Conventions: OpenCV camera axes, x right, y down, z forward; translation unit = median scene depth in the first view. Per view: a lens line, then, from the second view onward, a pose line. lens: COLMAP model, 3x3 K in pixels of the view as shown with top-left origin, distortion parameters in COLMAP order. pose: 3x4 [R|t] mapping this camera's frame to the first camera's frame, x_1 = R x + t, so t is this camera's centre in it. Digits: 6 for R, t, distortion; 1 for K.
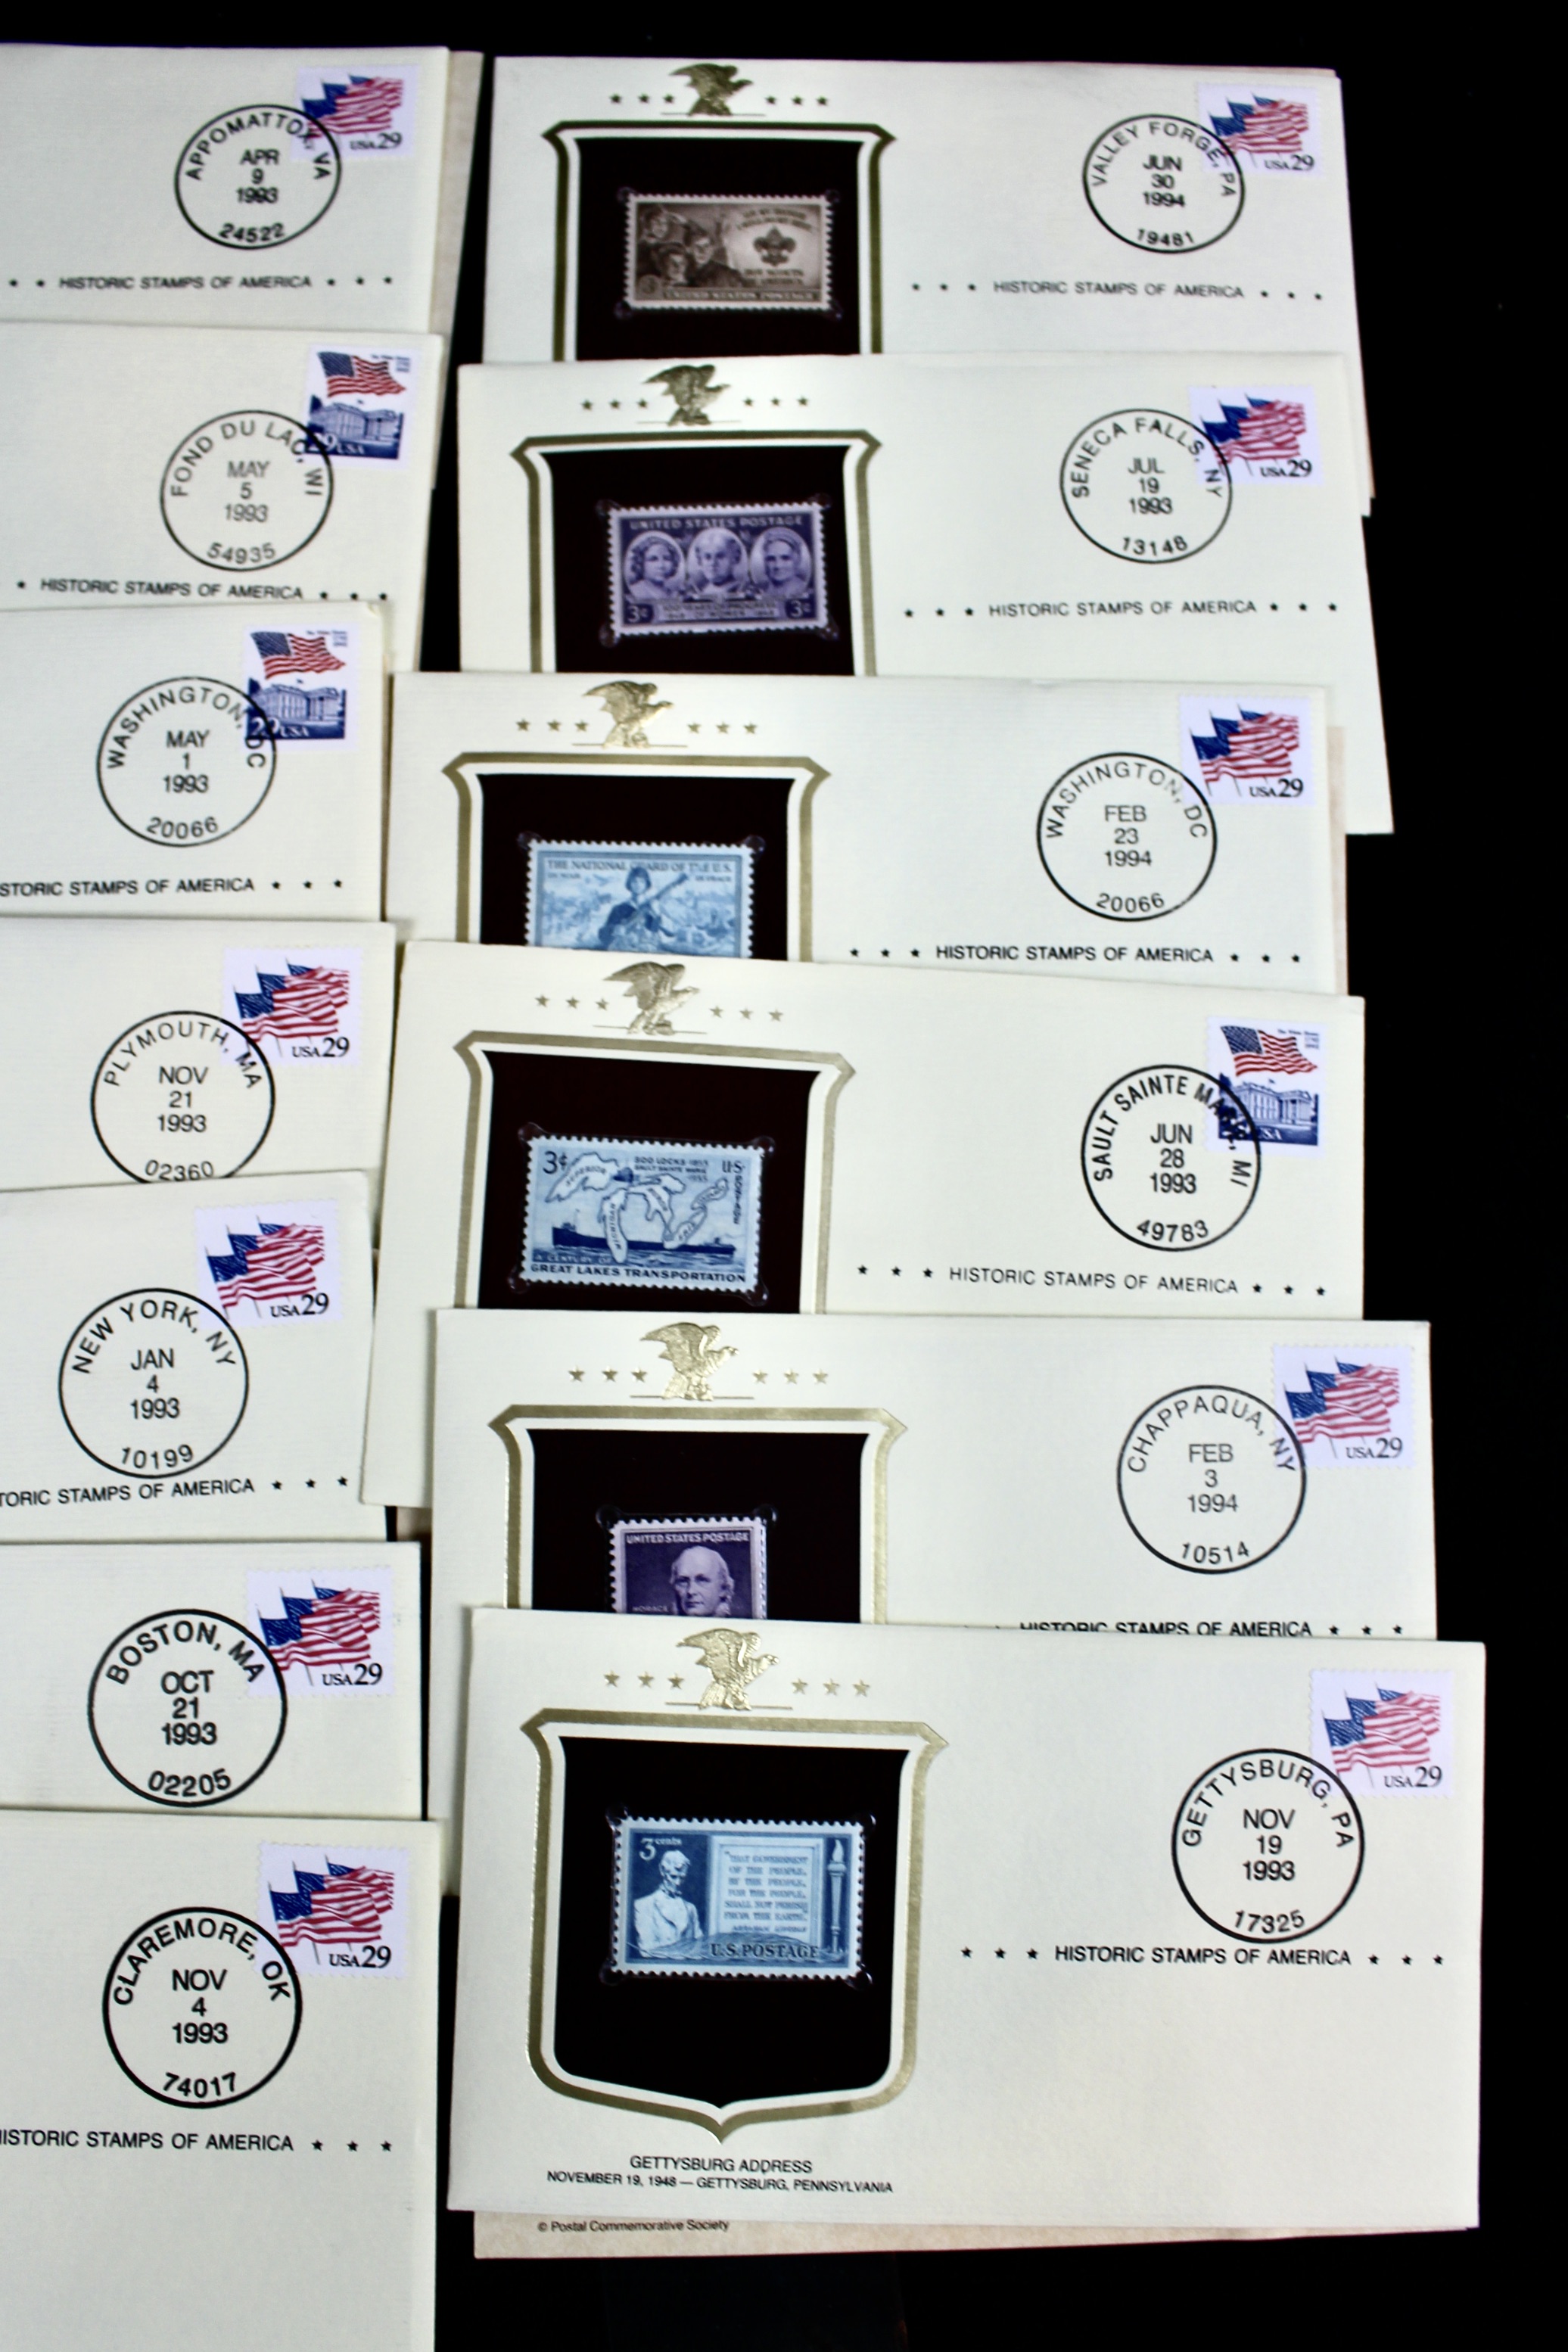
lens RADIAL K [[2032.1, 0, 825.5], [0, 2032.1, 1184.5], [0, 0, 1]] dist [-0.150857, 0.118965]
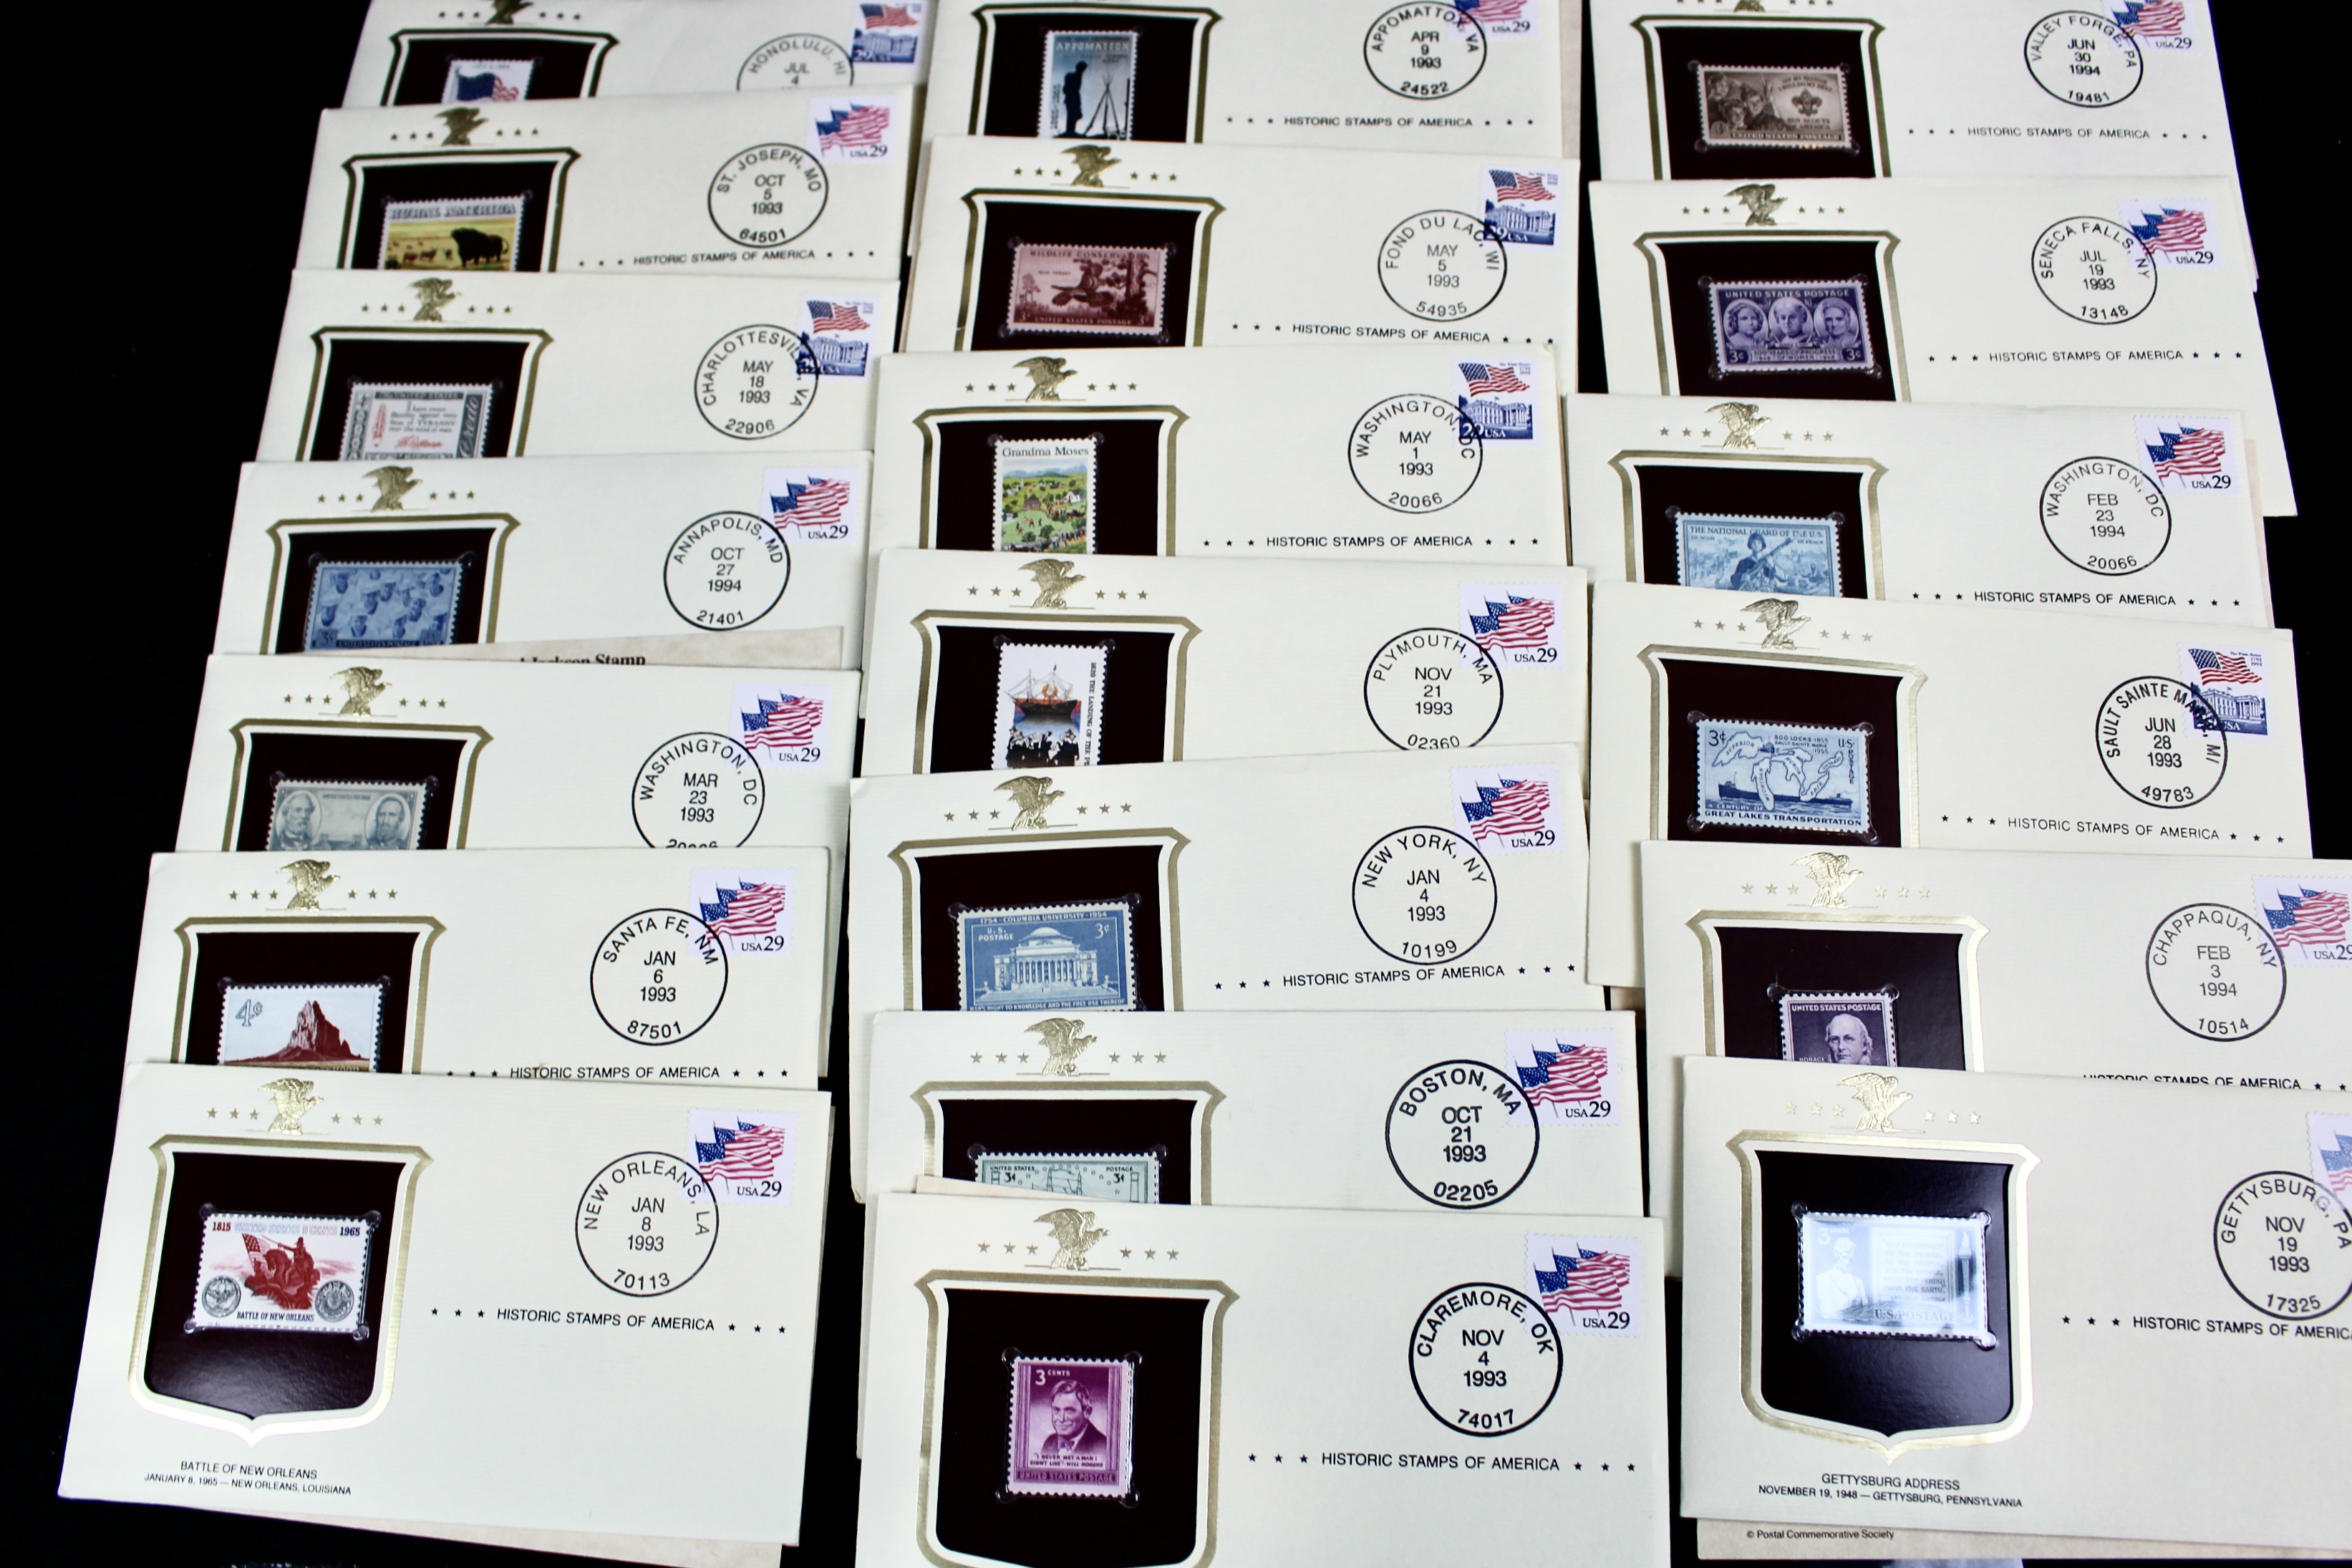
lens RADIAL K [[2032.1, 0, 1174.8], [0, 2032.1, 793.0], [0, 0, 1]] dist [-0.150857, 0.118965]
pose [[0.997226, 0.006361, -0.074162, -0.384745], [-0.017171, 0.989128, -0.146053, 0.221944], [0.072426, 0.146921, 0.986493, -0.336713]]
